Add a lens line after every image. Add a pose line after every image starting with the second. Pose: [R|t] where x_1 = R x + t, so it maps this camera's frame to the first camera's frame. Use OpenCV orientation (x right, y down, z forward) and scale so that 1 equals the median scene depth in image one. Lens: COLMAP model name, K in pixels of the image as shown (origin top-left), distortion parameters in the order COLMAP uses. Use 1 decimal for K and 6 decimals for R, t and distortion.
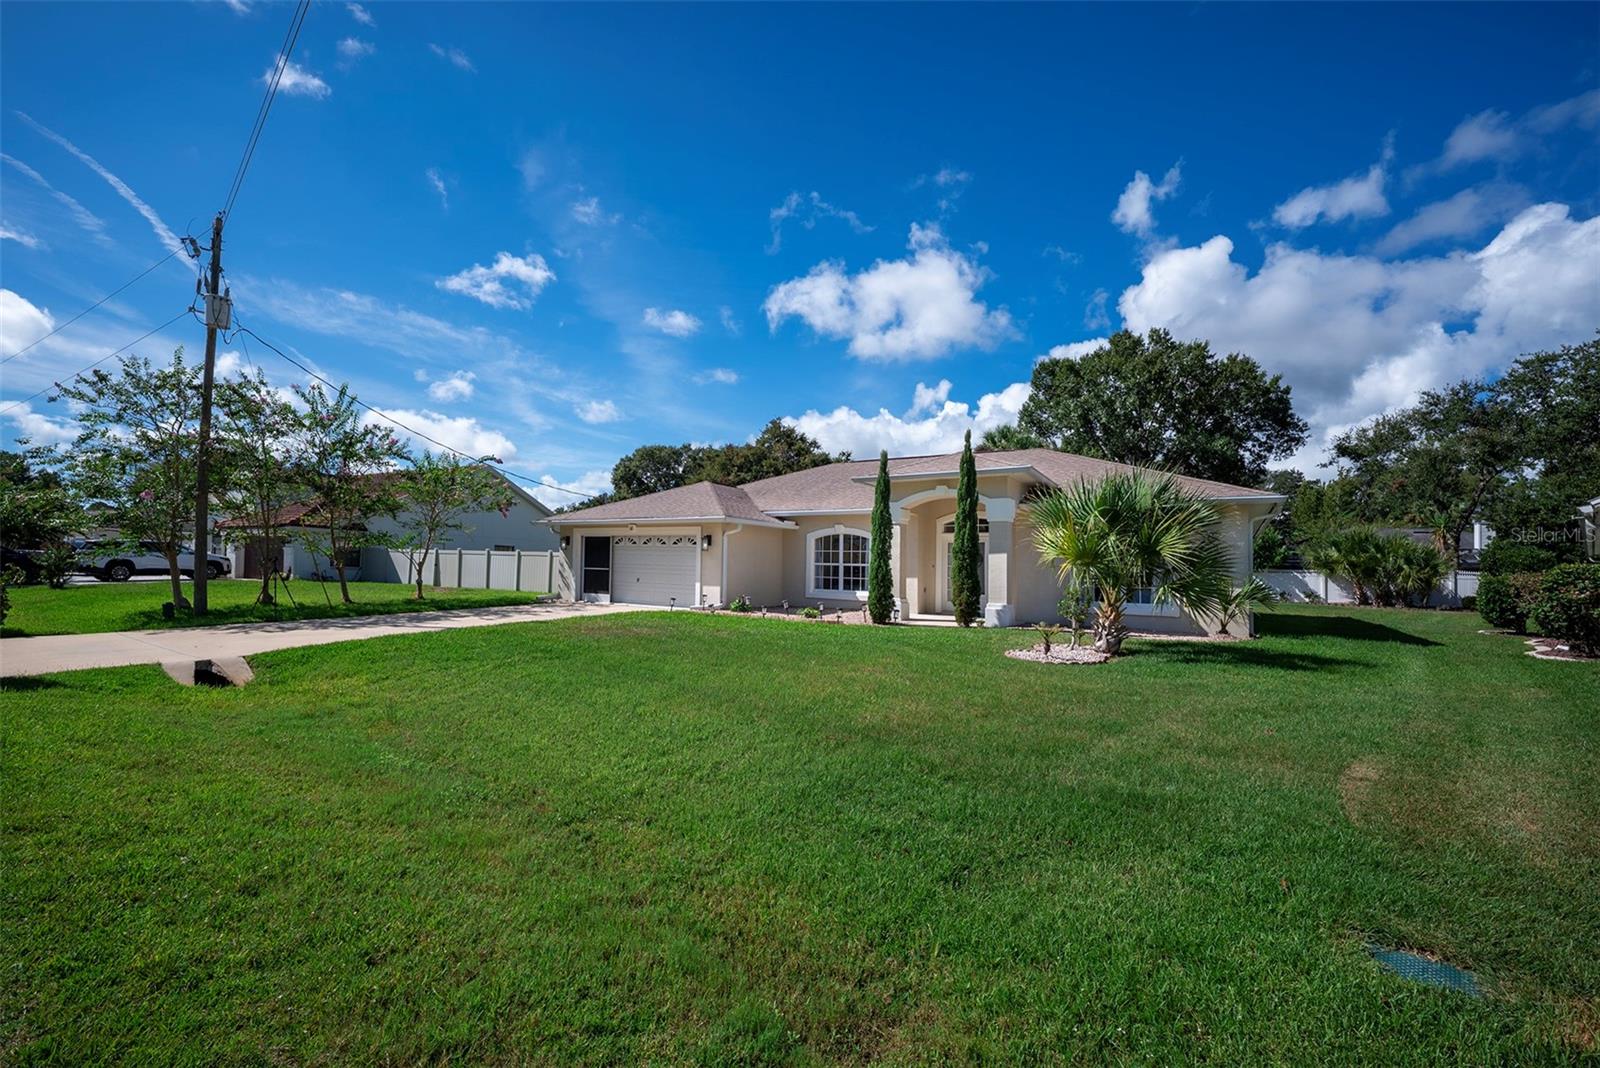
lens RADIAL K [[662.5, 0, 796.1], [0, 662.5, 527.4], [0, 0, 1]] dist [-0.002454, -0.000469]
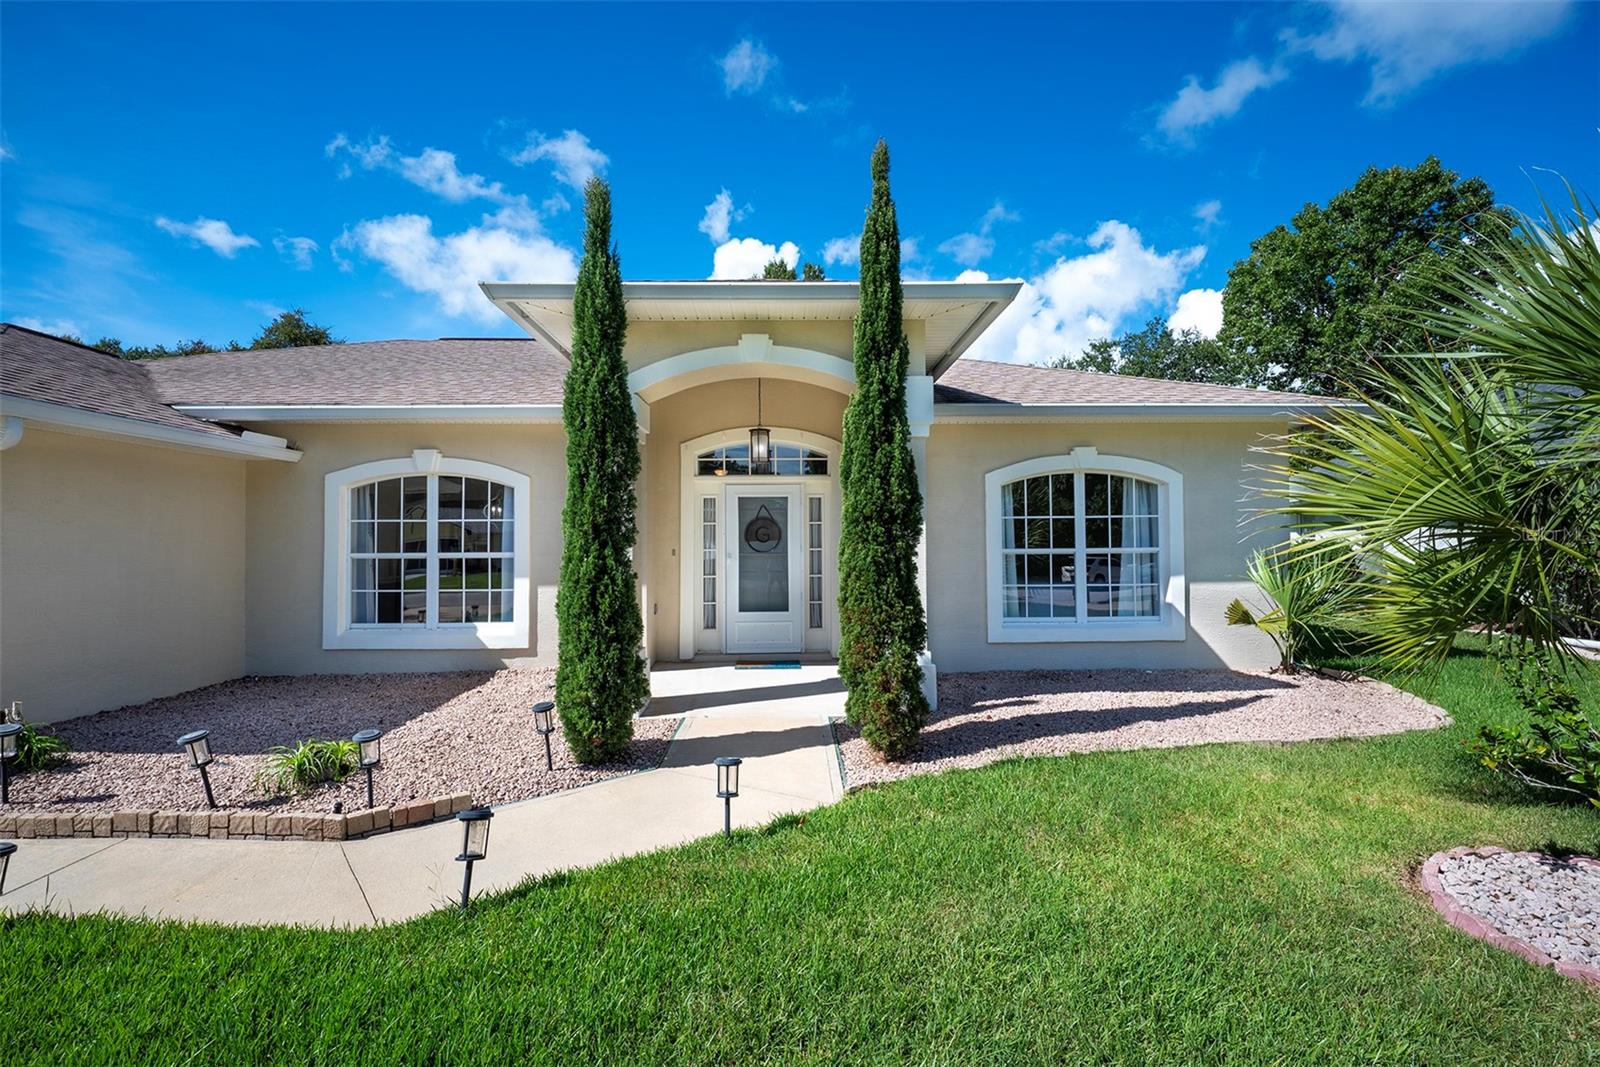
lens RADIAL K [[662.5, 0, 796.1], [0, 662.5, 526.9], [0, 0, 1]] dist [-0.002454, -0.000469]
pose [[0.829816, -0.001901, 0.558034, 0.028465], [-0.014946, 0.999560, 0.025631, 0.026031], [-0.557837, -0.029610, 0.829422, 0.559511]]
